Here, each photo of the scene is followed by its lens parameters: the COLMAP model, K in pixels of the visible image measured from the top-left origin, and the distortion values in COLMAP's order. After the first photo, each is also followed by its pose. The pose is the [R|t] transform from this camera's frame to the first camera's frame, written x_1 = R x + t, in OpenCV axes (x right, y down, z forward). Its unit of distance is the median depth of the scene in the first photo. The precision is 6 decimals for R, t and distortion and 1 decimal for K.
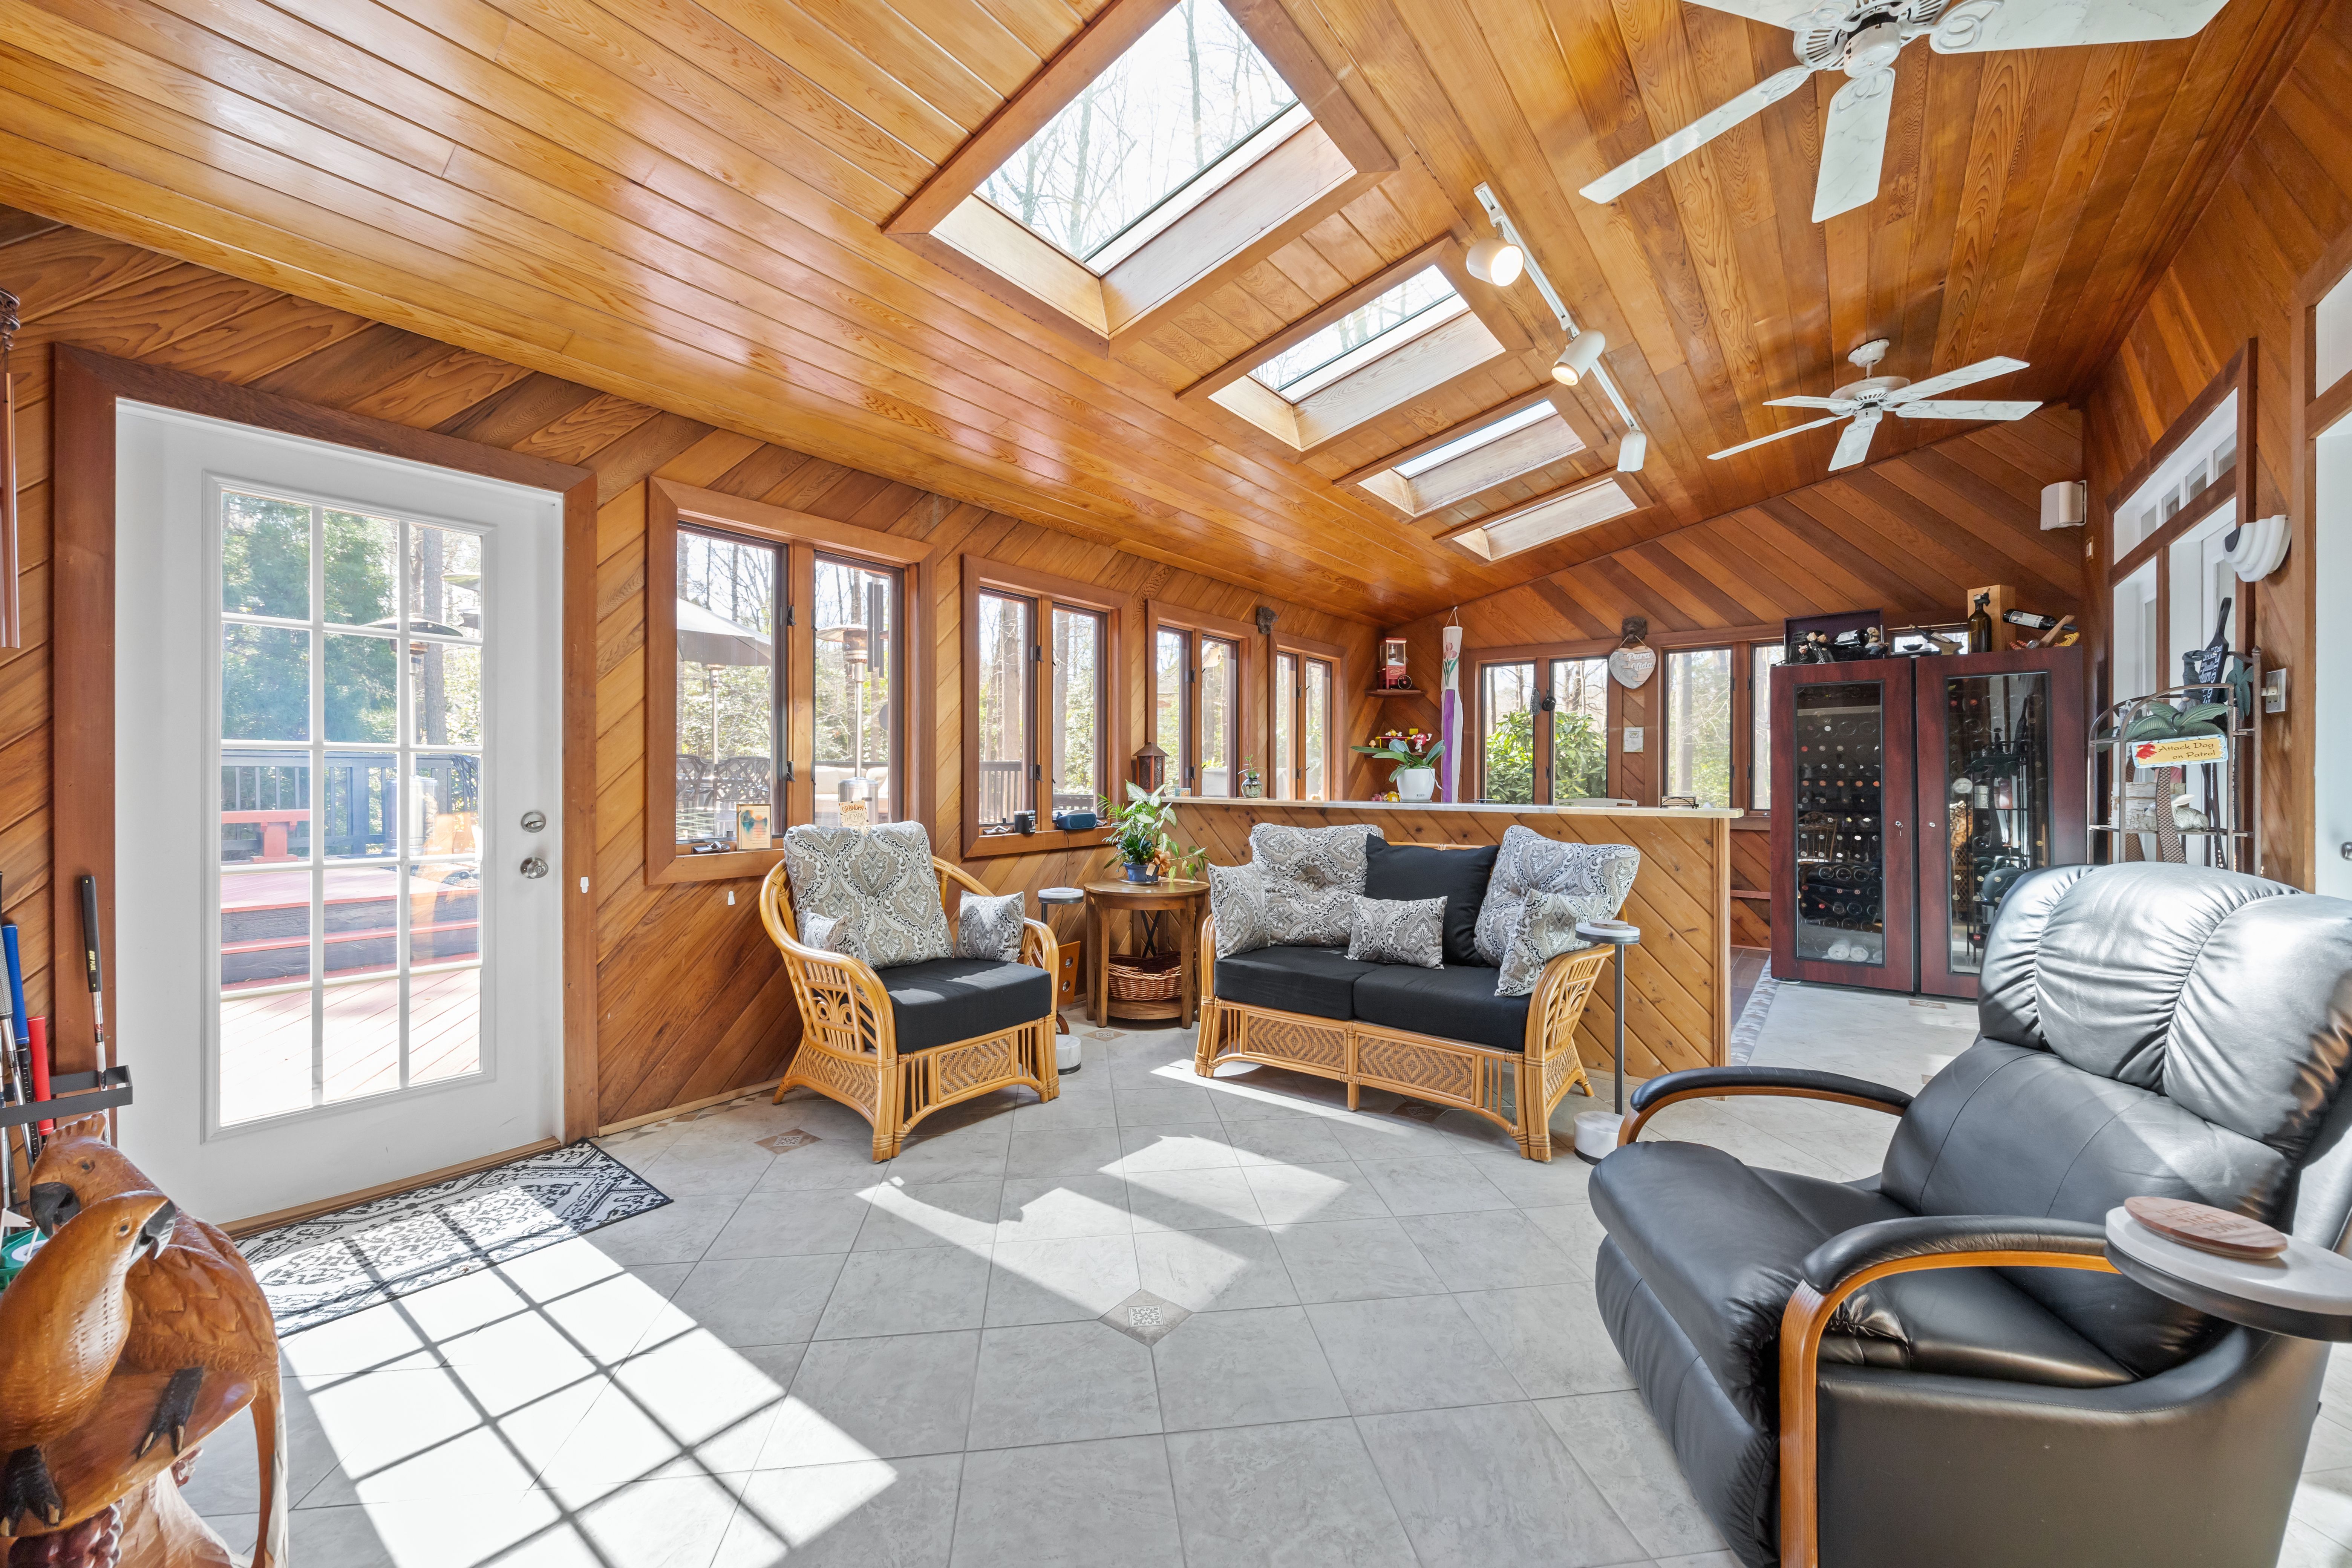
lens RADIAL K [[894.8, 0, 1178.5], [0, 894.8, 785.0], [0, 0, 1]] dist [0.000131, 0.000507]
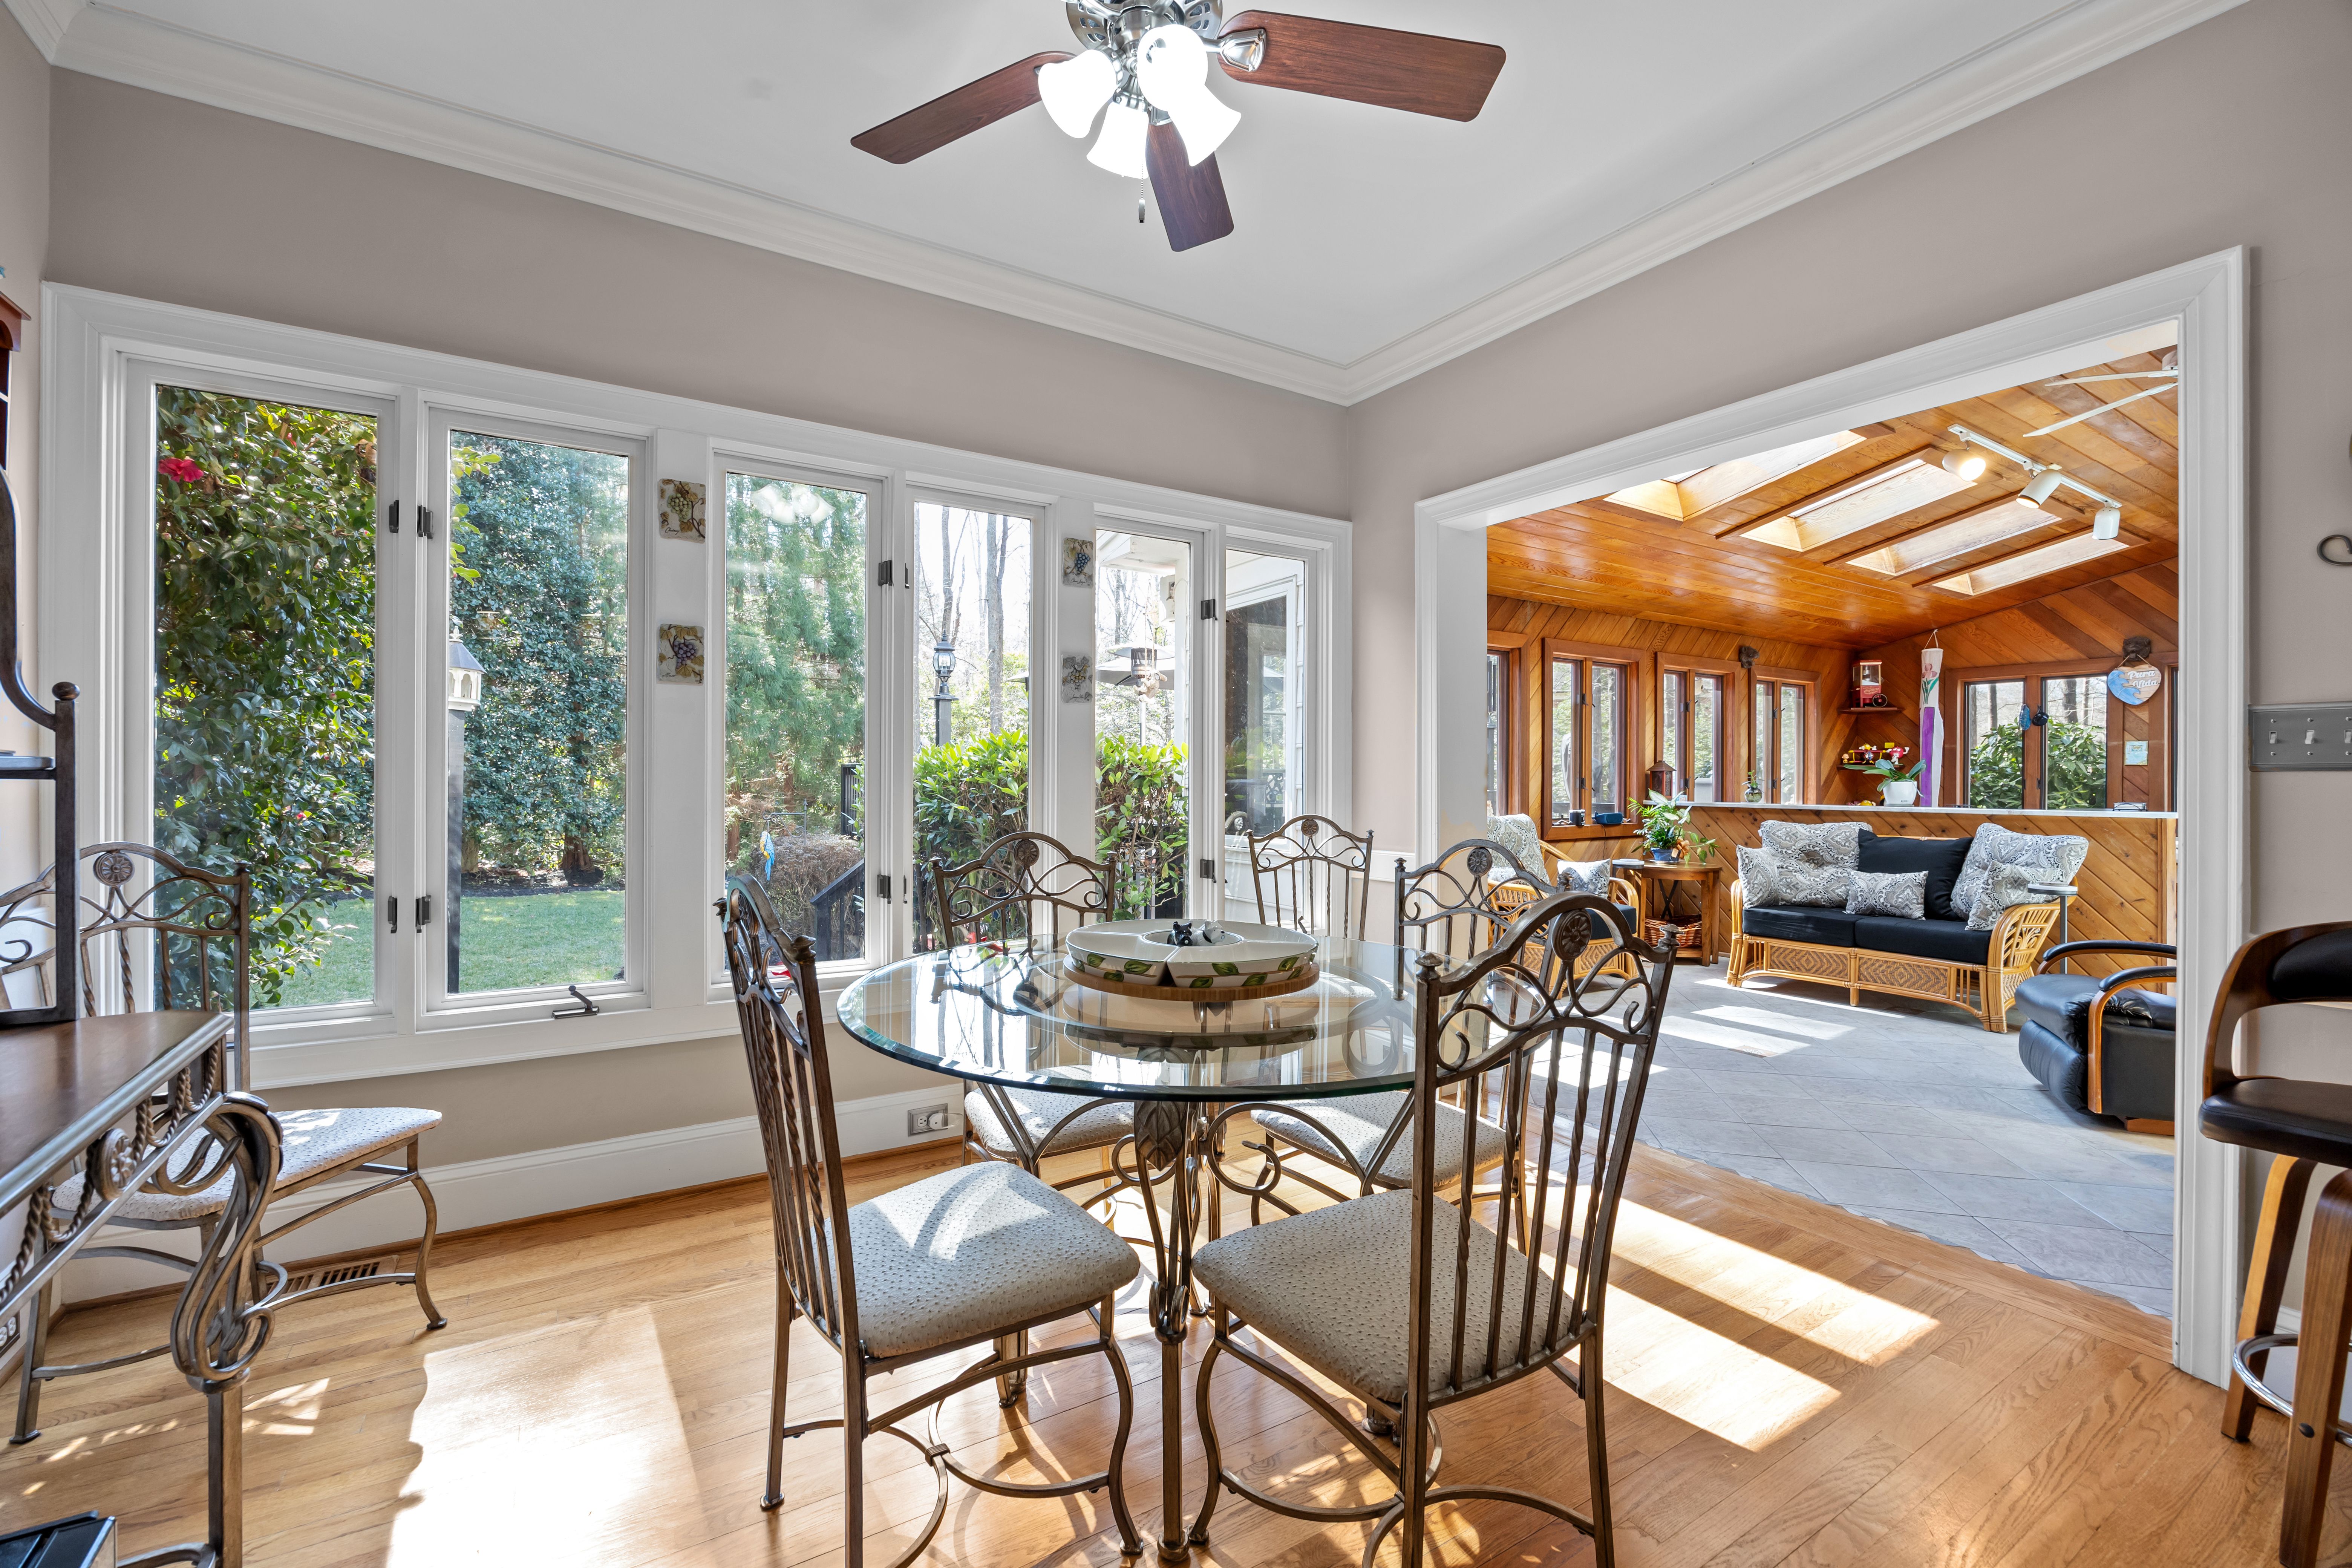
lens RADIAL K [[1004.3, 0, 1182.5], [0, 1004.3, 784.1], [0, 0, 1]] dist [-0.000514, -0.000013]
pose [[0.941312, 0.002938, -0.337525, -0.193528], [-0.006109, 0.999947, -0.008331, 0.003864], [0.337483, 0.009904, 0.941280, -0.631687]]
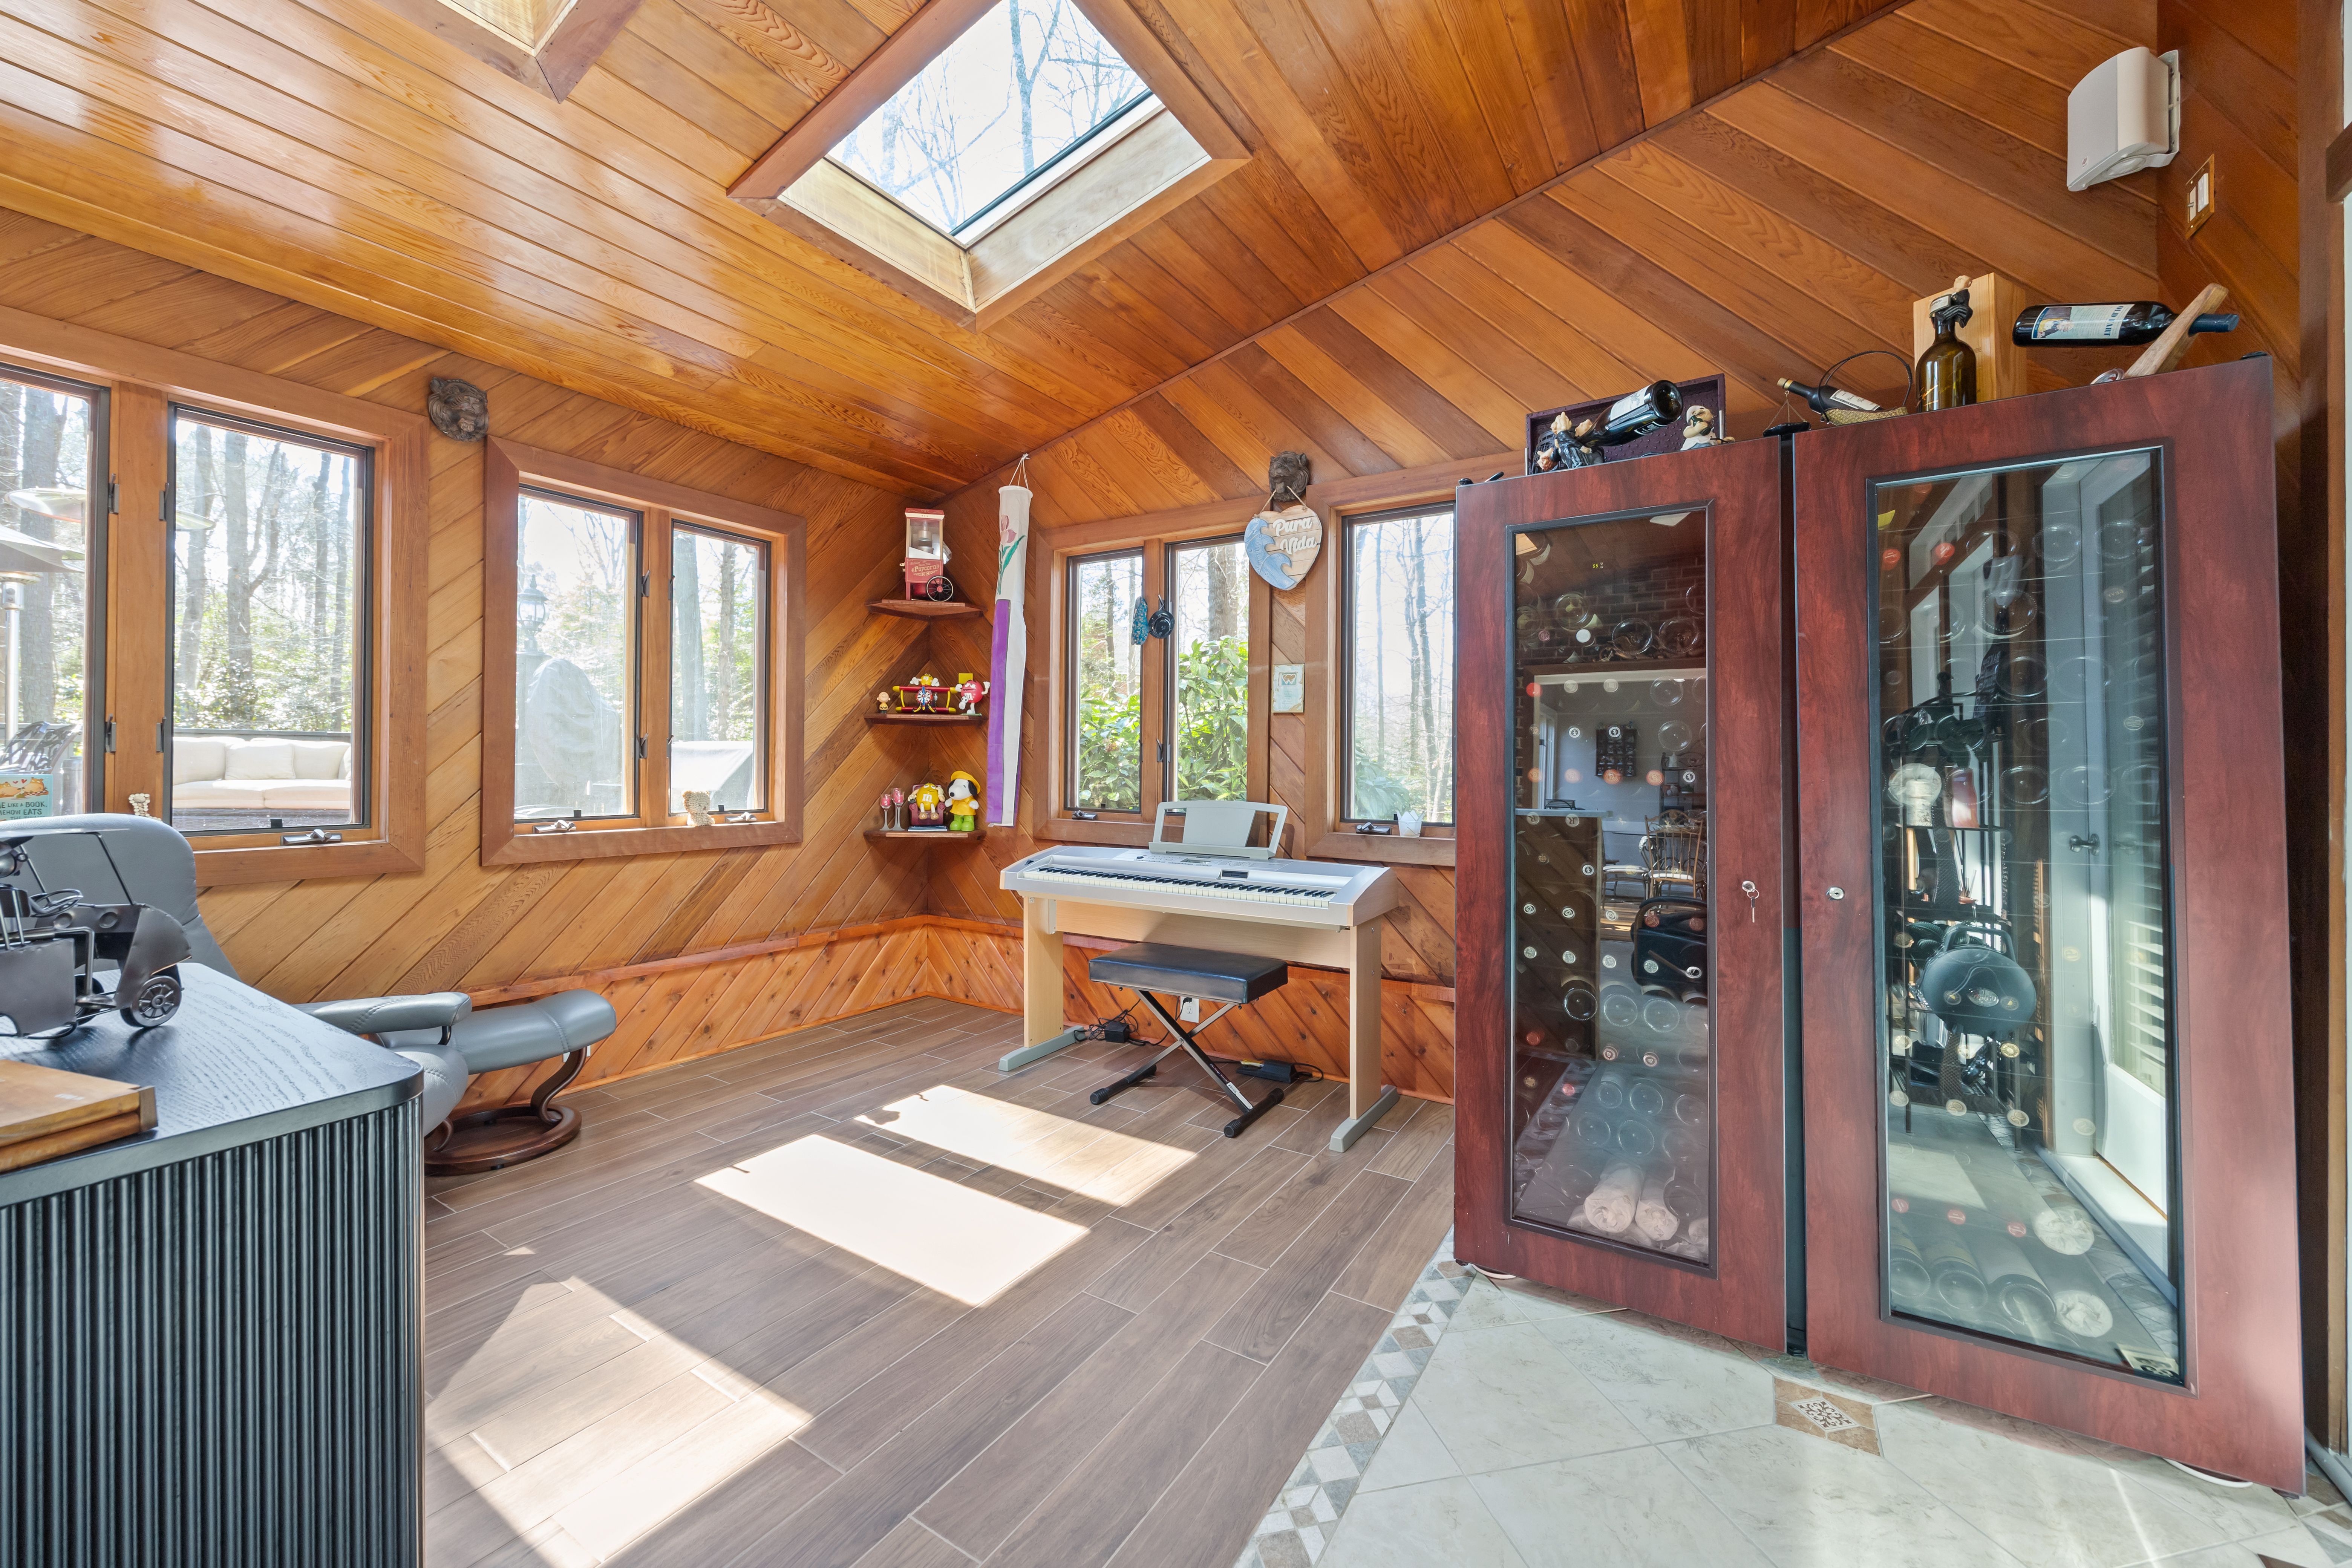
lens RADIAL K [[894.8, 0, 1177.7], [0, 894.8, 769.9], [0, 0, 1]] dist [0.000131, 0.000507]
pose [[0.996341, 0.005682, 0.085278, 0.508335], [-0.005123, 0.999964, -0.006765, 0.001128], [-0.085313, 0.006304, 0.996334, 0.617672]]
